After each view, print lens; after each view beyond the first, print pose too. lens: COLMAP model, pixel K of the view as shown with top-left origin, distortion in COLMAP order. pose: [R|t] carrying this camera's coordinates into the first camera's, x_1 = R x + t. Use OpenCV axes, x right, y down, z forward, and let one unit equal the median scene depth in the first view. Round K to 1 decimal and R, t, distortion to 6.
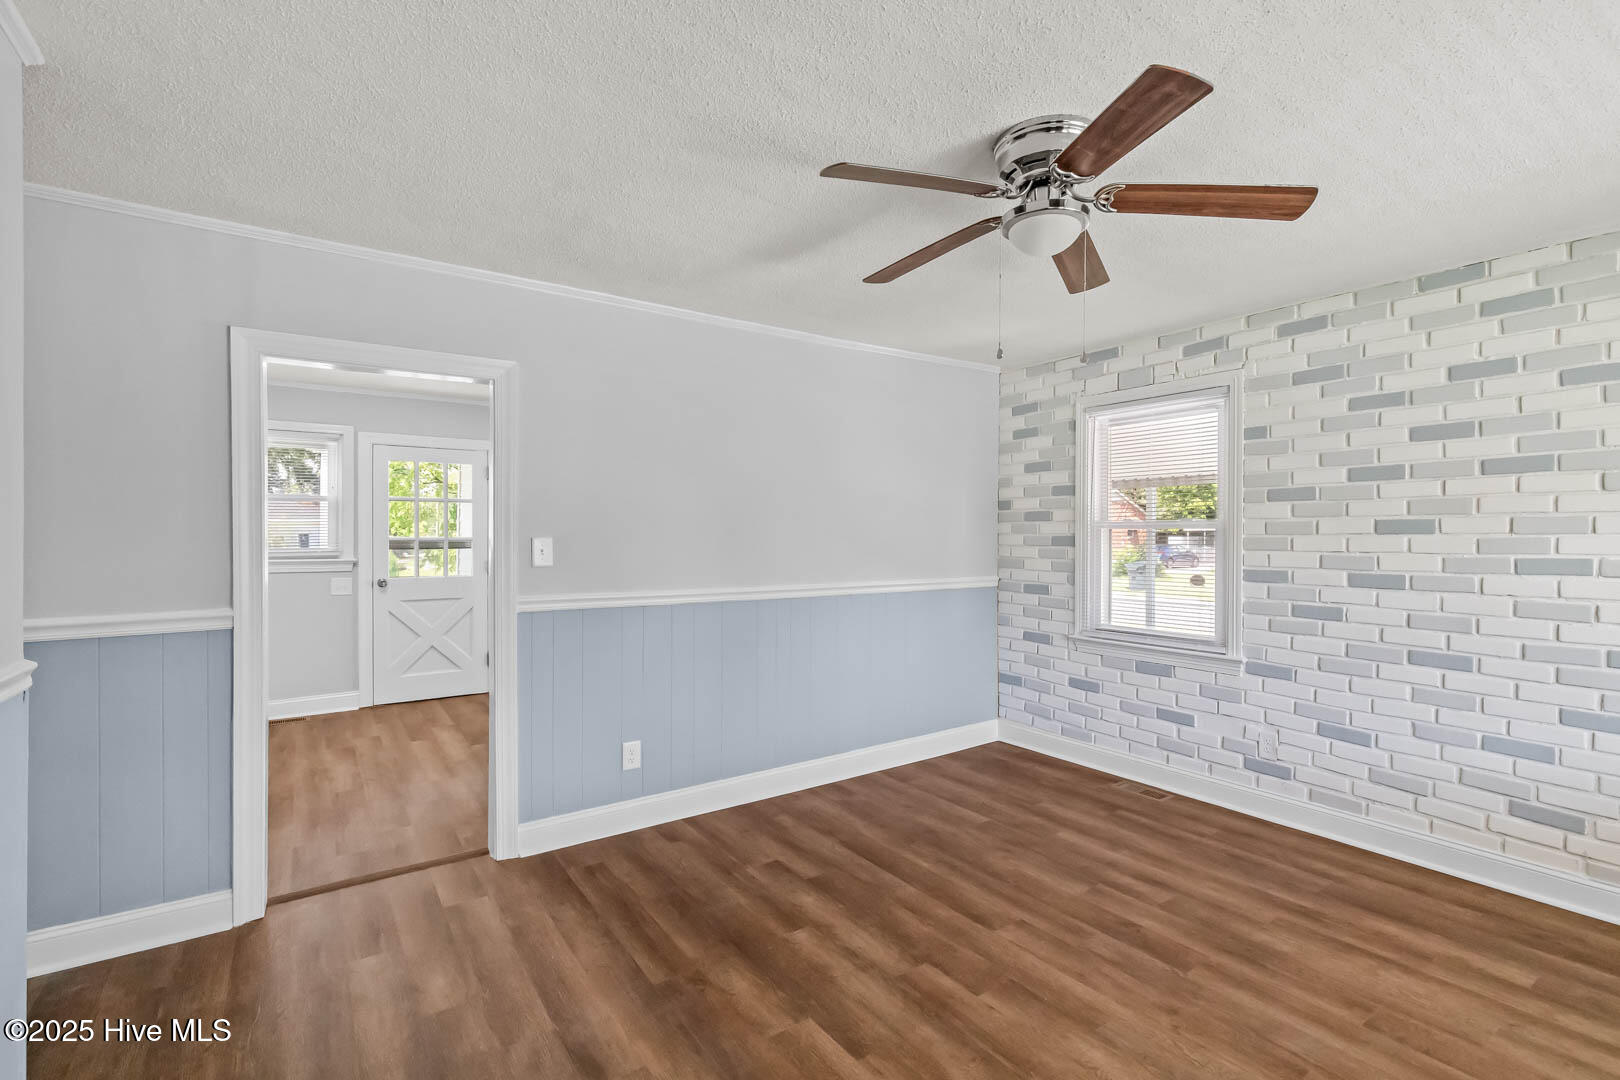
lens RADIAL K [[753.5, 0, 814.2], [0, 753.5, 535.5], [0, 0, 1]] dist [0.002628, 0.000337]
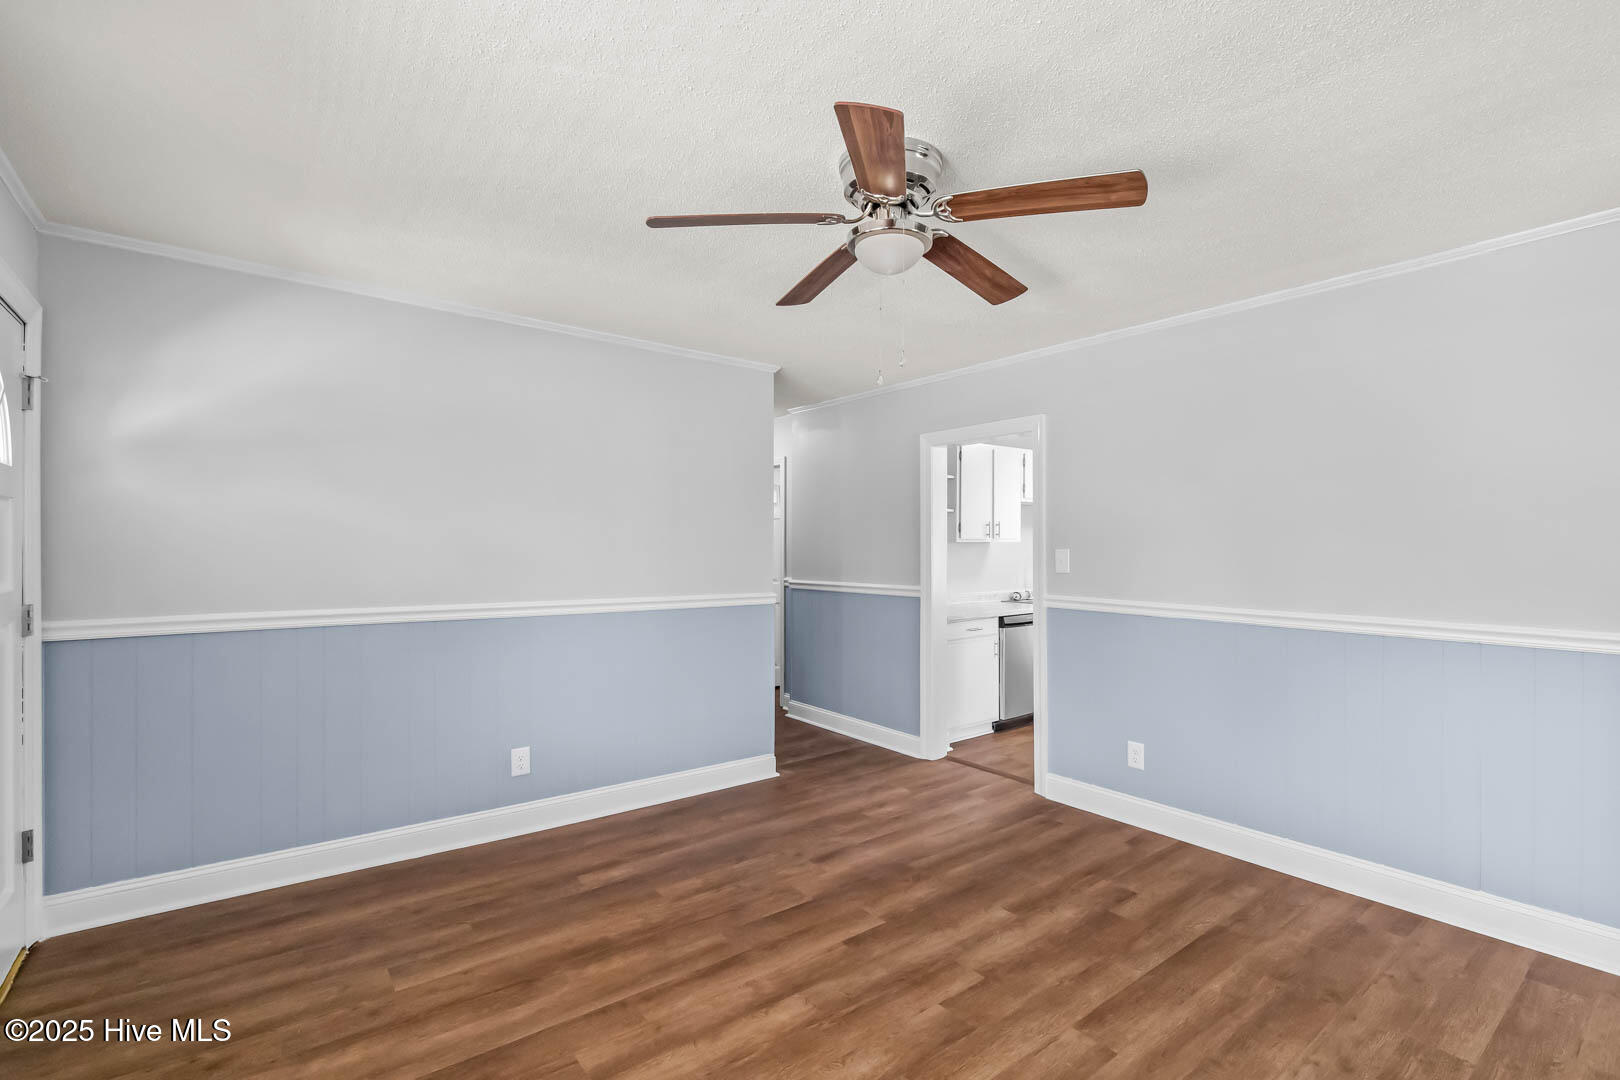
lens RADIAL K [[732.4, 0, 830.6], [0, 732.4, 544.9], [0, 0, 1]] dist [0.001963, -0.000118]
pose [[0.063238, 0.002603, -0.997995, 0.850967], [-0.001879, 0.999995, 0.002489, -0.006760], [0.997997, 0.001718, 0.063242, 0.565655]]
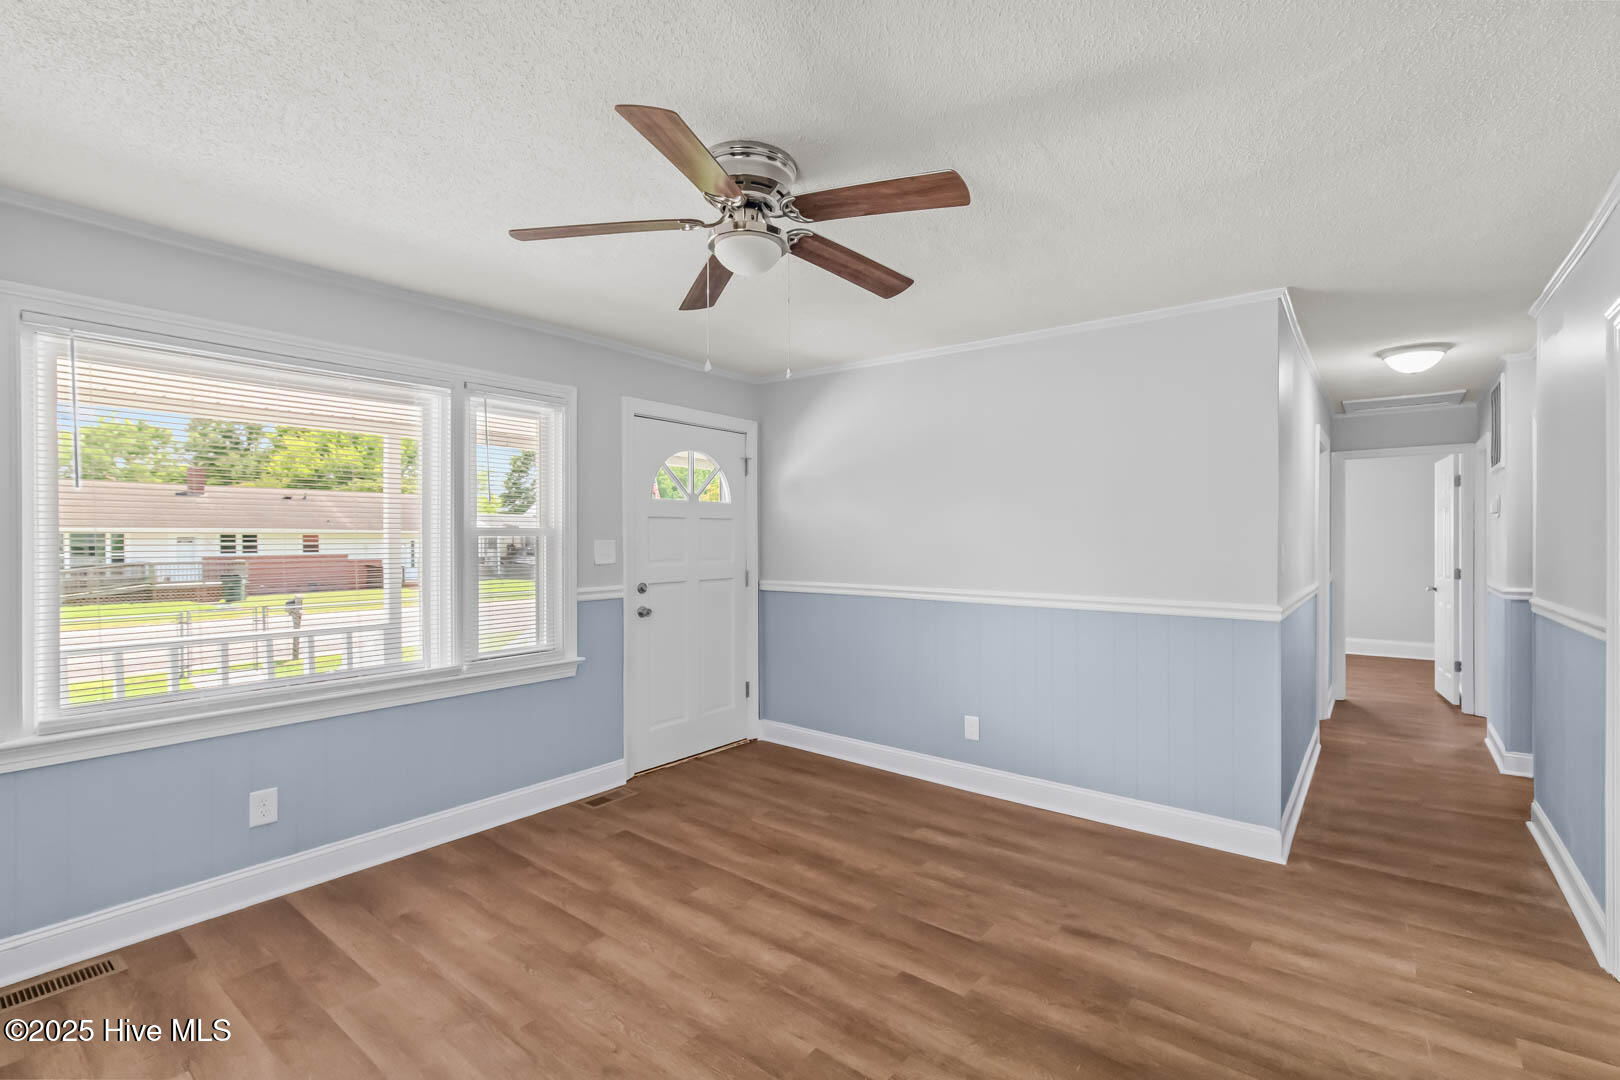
lens RADIAL K [[732.4, 0, 830.6], [0, 732.4, 544.9], [0, 0, 1]] dist [0.001963, -0.000118]
pose [[-0.950757, 0.002373, -0.309929, 0.338431], [0.000928, 0.999988, 0.004811, -0.002227], [0.309936, 0.004287, -0.950748, 1.319725]]
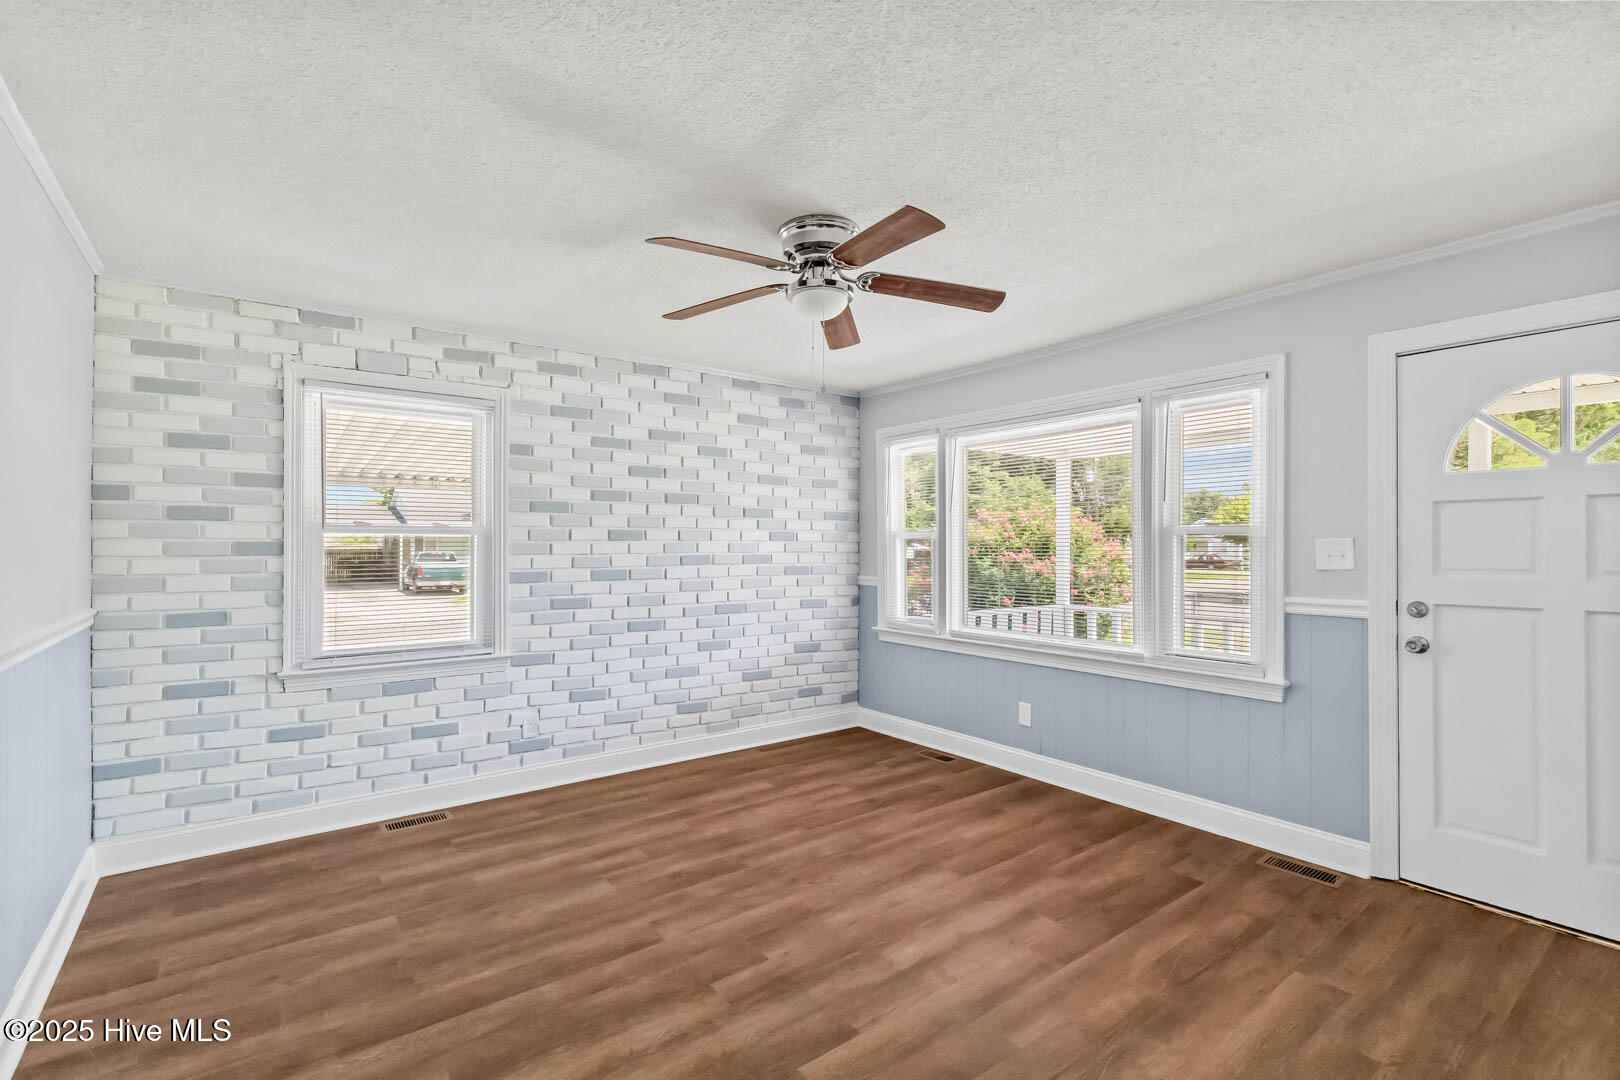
lens RADIAL K [[734.0, 0, 842.1], [0, 734.0, 539.8], [0, 0, 1]] dist [0.010957, 0.000259]
pose [[-0.064879, 0.004017, 0.997885, -0.618585], [0.000192, 0.999992, -0.004013, 0.002256], [-0.997893, -0.000068, -0.064879, 0.688573]]
